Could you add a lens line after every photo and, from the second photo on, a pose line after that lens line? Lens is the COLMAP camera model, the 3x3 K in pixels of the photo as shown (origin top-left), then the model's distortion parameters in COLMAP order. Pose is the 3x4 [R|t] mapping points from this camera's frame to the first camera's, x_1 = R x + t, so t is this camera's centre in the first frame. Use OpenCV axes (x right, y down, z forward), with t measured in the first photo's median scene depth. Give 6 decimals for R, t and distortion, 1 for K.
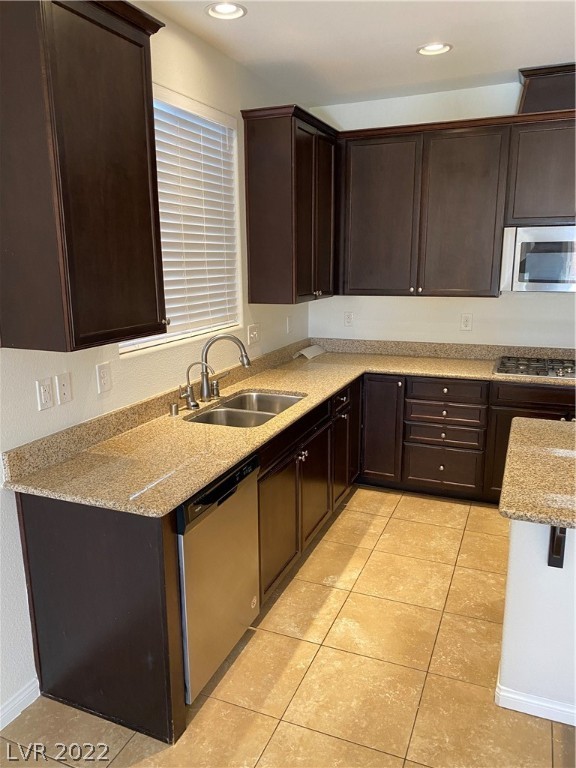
lens RADIAL K [[584.3, 0, 287.2], [0, 584.3, 383.1], [0, 0, 1]] dist [0.041547, -0.049554]
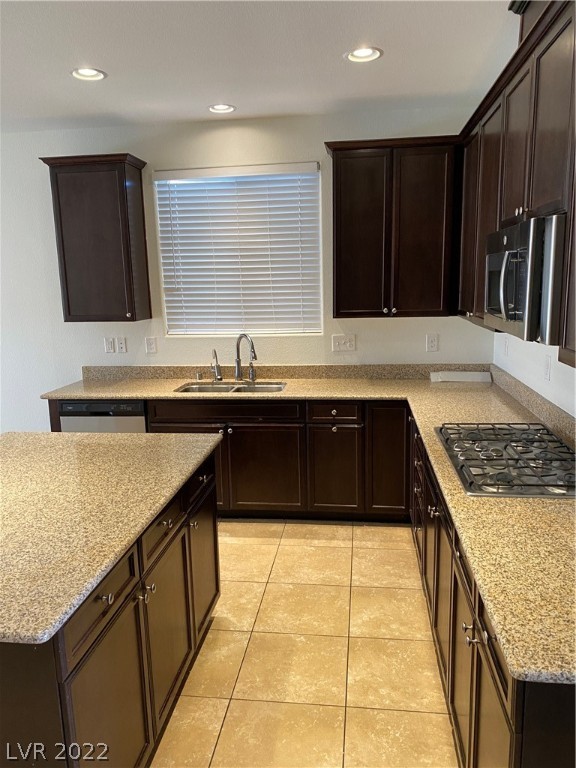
lens RADIAL K [[584.3, 0, 286.8], [0, 584.3, 387.7], [0, 0, 1]] dist [0.041547, -0.049554]
pose [[0.251236, 0.173159, -0.952311, 1.044725], [-0.184795, 0.974351, 0.128415, -0.129898], [0.950122, 0.143720, 0.276791, 0.620114]]
